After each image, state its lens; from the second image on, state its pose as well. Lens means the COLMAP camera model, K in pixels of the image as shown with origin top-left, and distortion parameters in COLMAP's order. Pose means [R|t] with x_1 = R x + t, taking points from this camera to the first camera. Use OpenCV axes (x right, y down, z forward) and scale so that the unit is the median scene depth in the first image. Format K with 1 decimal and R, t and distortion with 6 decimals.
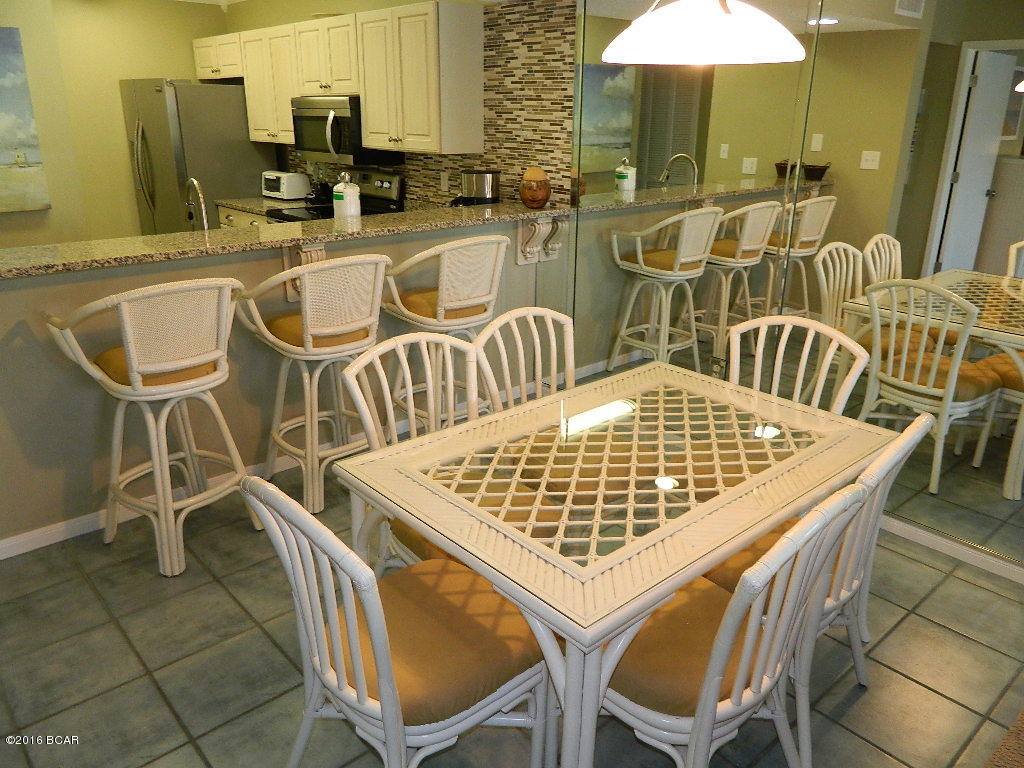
lens RADIAL K [[759.2, 0, 507.7], [0, 759.2, 382.4], [0, 0, 1]] dist [0.004069, -0.003832]
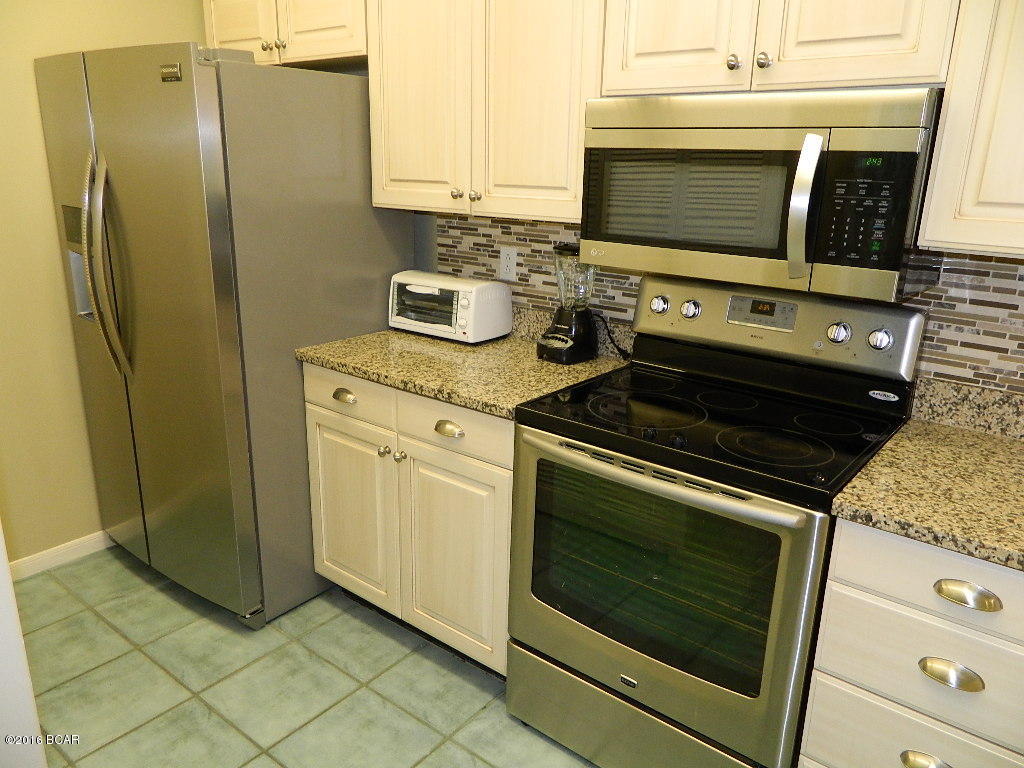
lens RADIAL K [[759.2, 0, 507.7], [0, 759.2, 382.4], [0, 0, 1]] dist [0.004069, -0.003832]
pose [[0.986764, -0.033892, 0.158579, -0.468262], [0.041627, 0.998087, -0.045707, -0.274531], [-0.156726, 0.051703, 0.986288, 0.799980]]
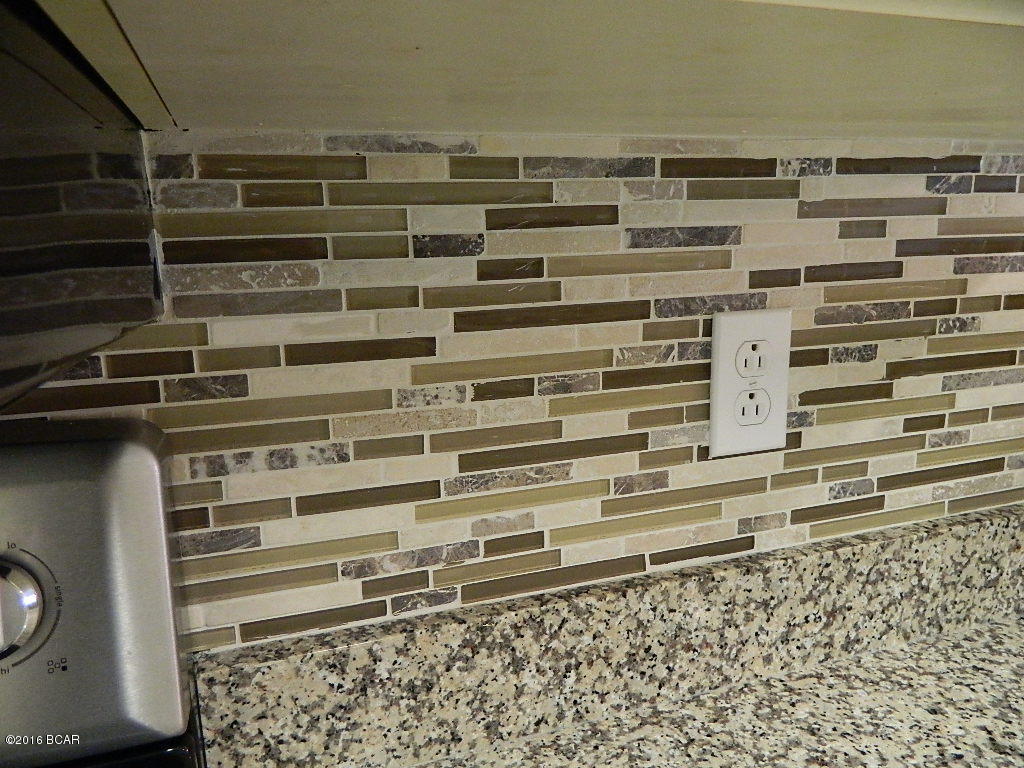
lens RADIAL K [[759.2, 0, 507.7], [0, 759.2, 382.4], [0, 0, 1]] dist [0.004069, -0.003832]
pose [[0.395816, -0.197234, 0.896899, -0.239413], [0.338516, 0.939224, 0.057149, -0.319215], [-0.853661, 0.280994, 0.438527, 1.093812]]
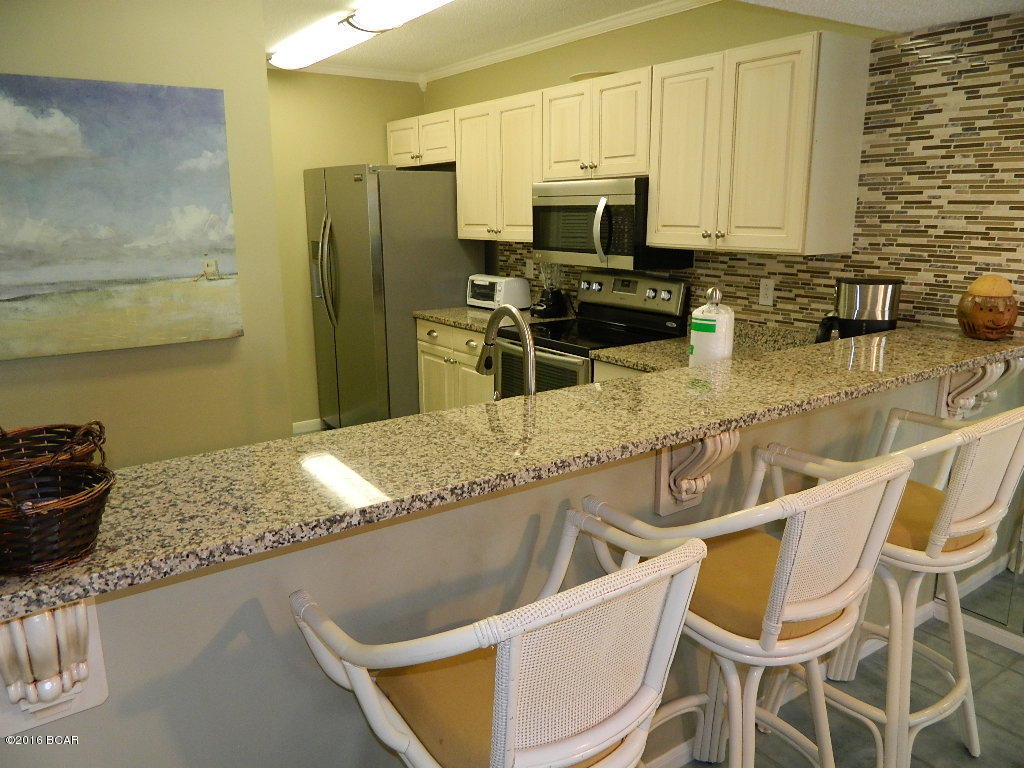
lens RADIAL K [[759.2, 0, 507.7], [0, 759.2, 382.4], [0, 0, 1]] dist [0.004069, -0.003832]
pose [[0.992448, 0.010655, -0.122200, -0.261255], [-0.024609, 0.993261, -0.113257, -0.108113], [0.120170, 0.115409, 0.986022, 0.325471]]
